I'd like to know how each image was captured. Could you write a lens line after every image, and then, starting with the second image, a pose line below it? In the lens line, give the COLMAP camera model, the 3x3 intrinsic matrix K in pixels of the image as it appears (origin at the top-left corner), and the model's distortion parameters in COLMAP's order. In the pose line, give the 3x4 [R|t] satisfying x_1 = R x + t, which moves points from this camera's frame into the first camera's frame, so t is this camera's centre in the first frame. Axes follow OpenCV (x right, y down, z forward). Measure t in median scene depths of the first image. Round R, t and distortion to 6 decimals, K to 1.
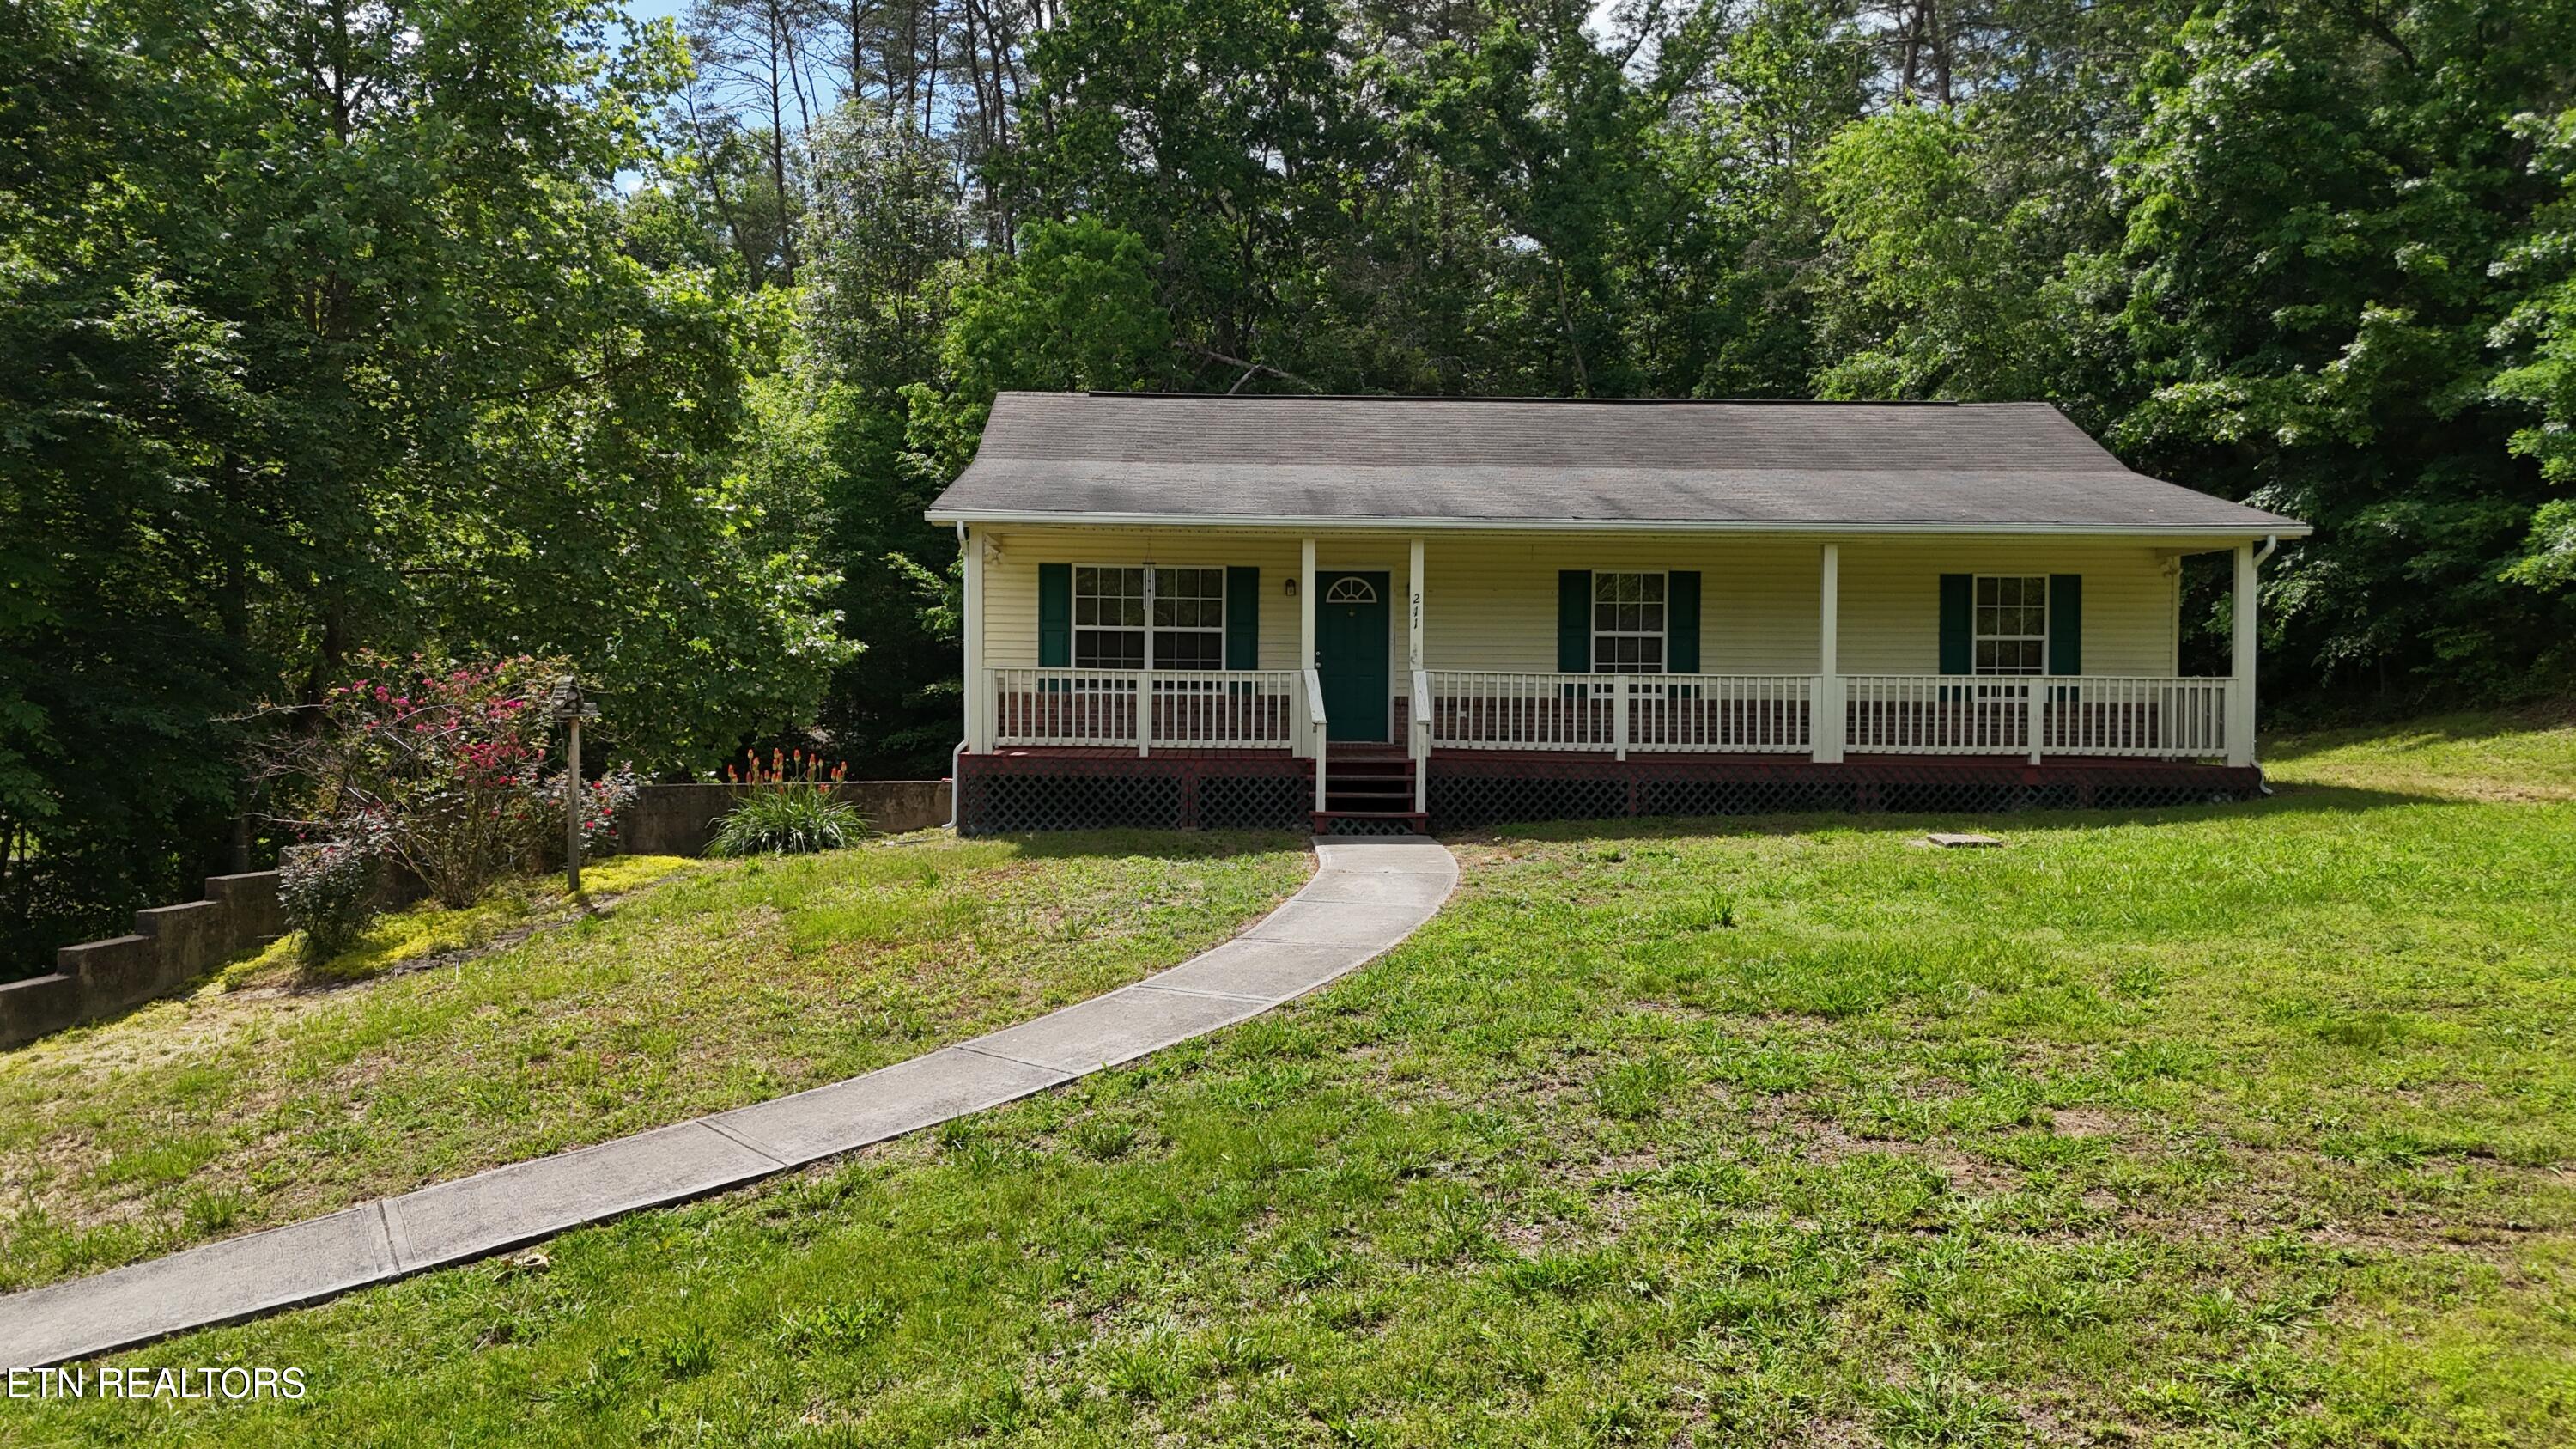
lens RADIAL K [[1877.4, 0, 1304.4], [0, 1877.4, 727.0], [0, 0, 1]] dist [0.098655, -0.106433]
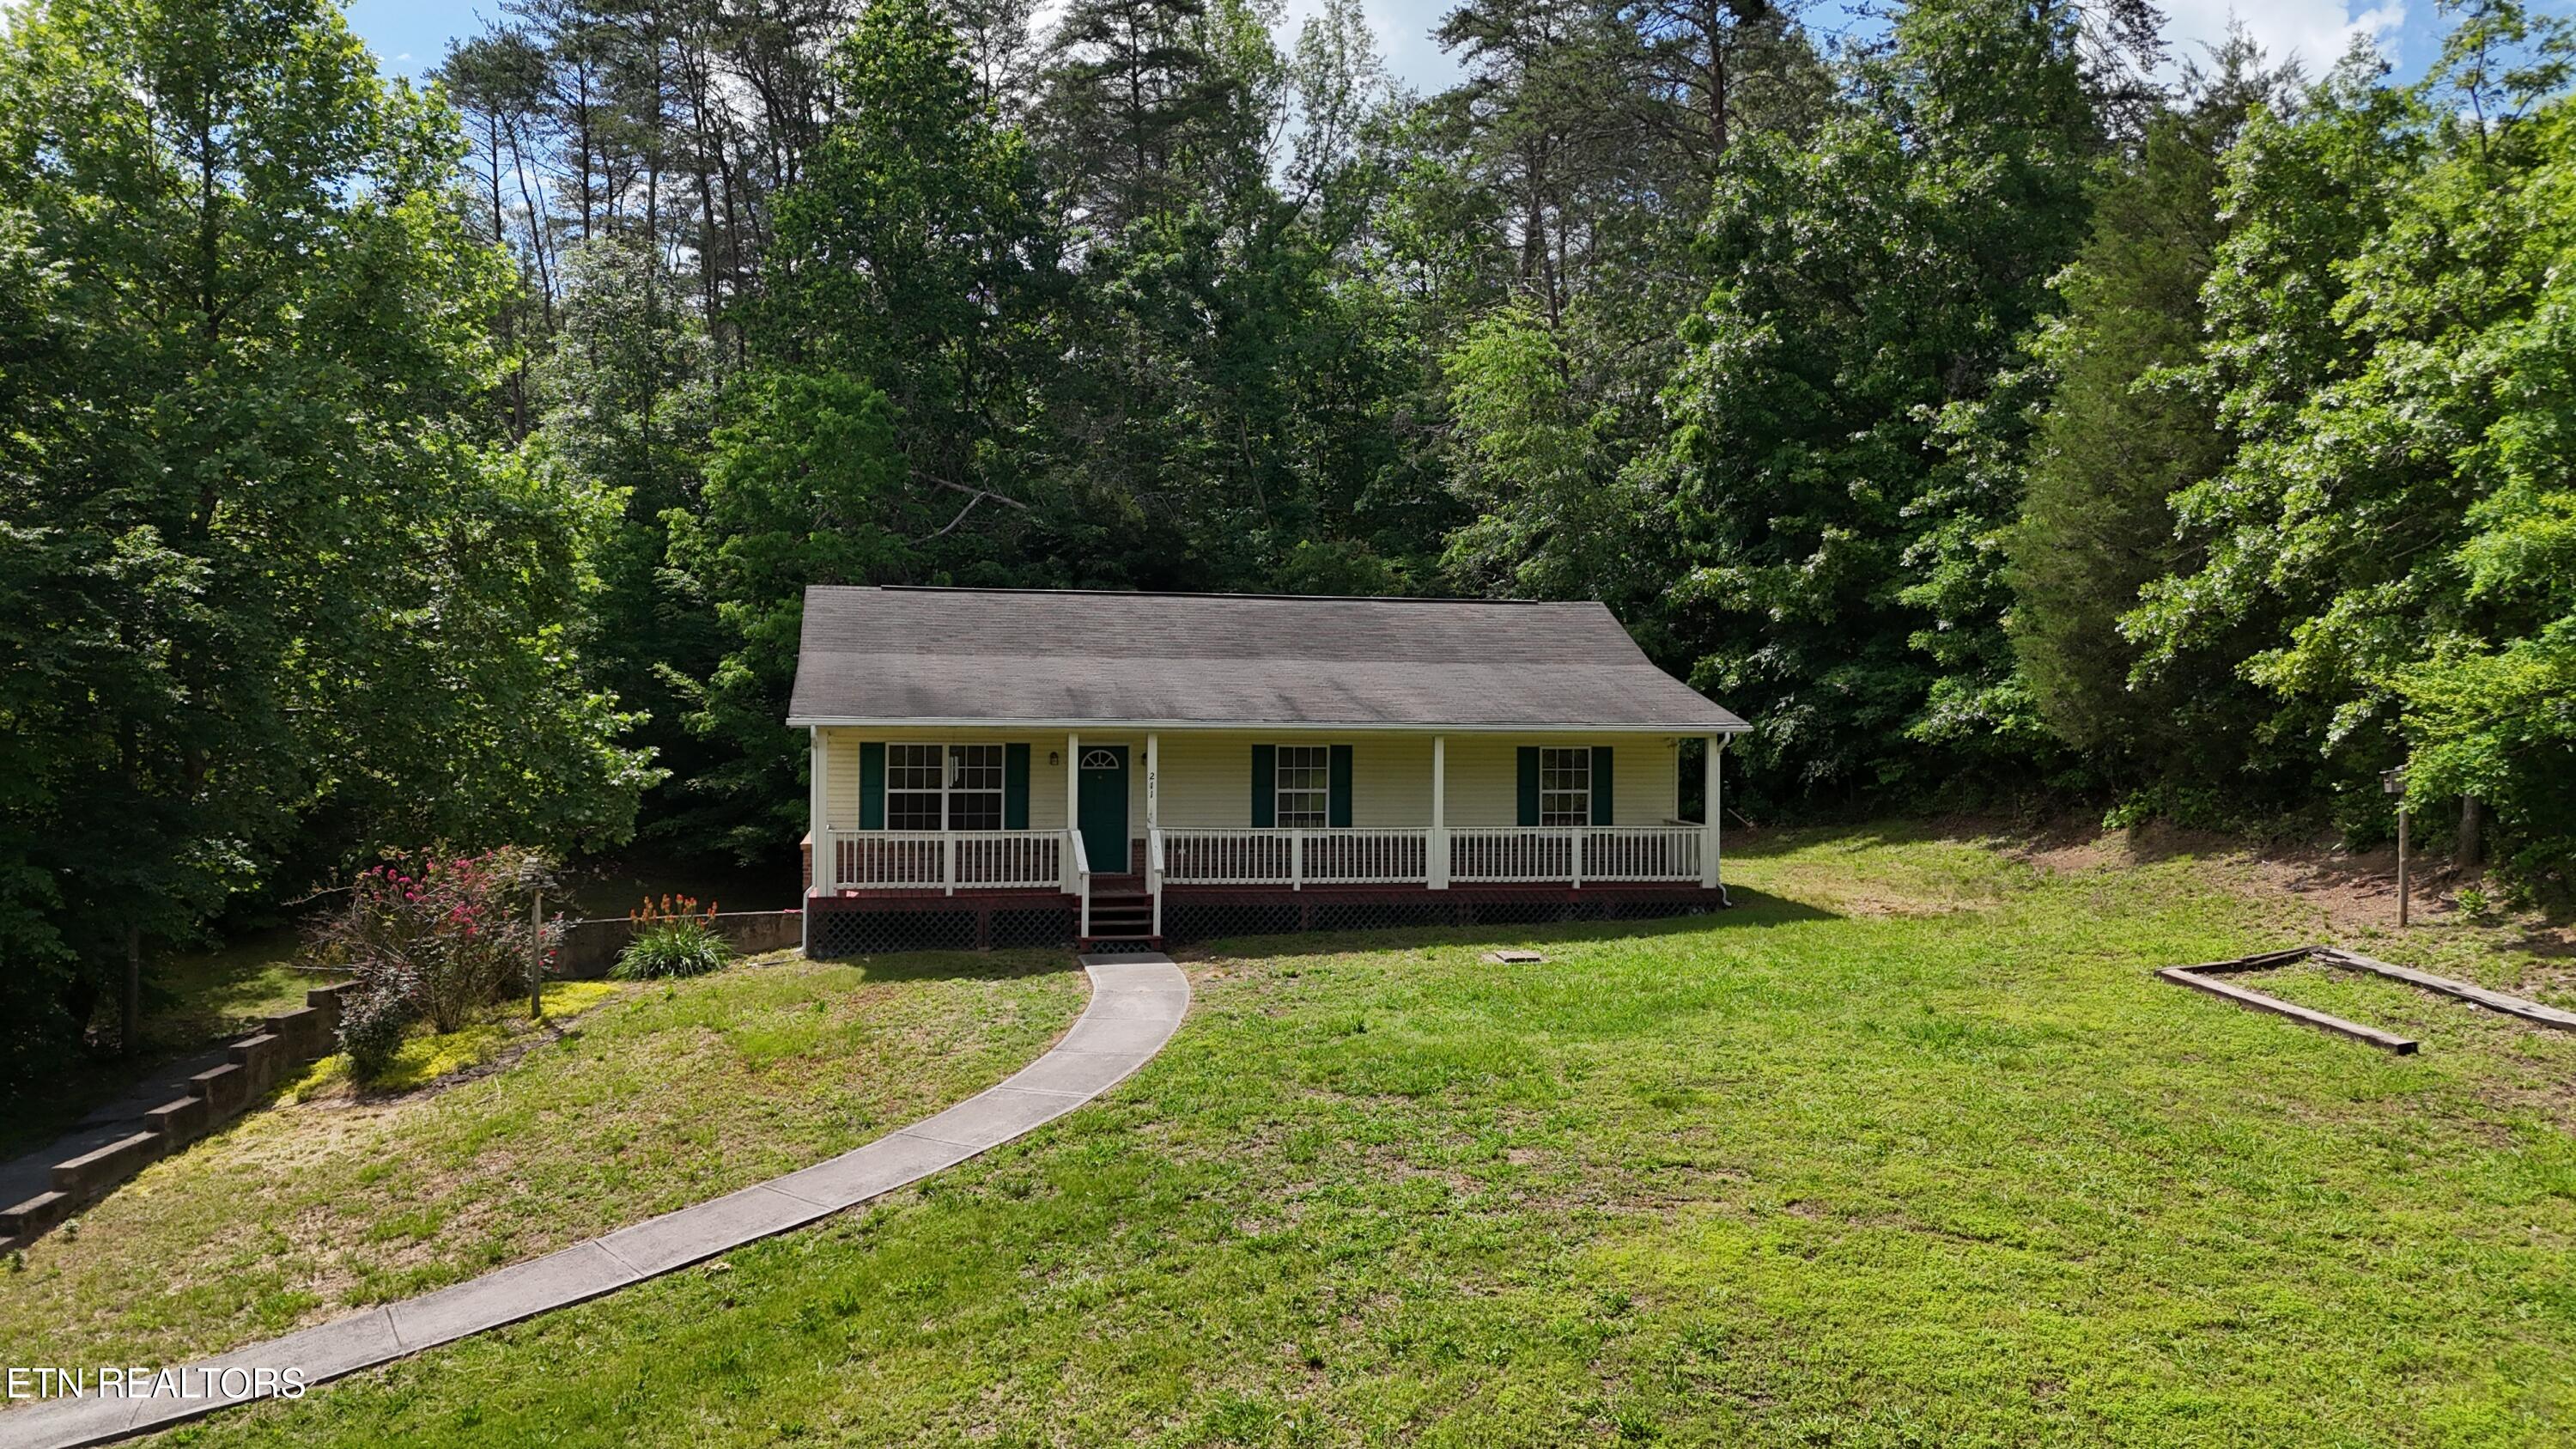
lens RADIAL K [[1877.4, 0, 1304.4], [0, 1877.4, 727.0], [0, 0, 1]] dist [0.098655, -0.106433]
pose [[0.985315, -0.001103, 0.170745, -0.069628], [0.002237, 0.999977, -0.006448, -0.102549], [-0.170734, 0.006735, 0.985294, -0.408344]]
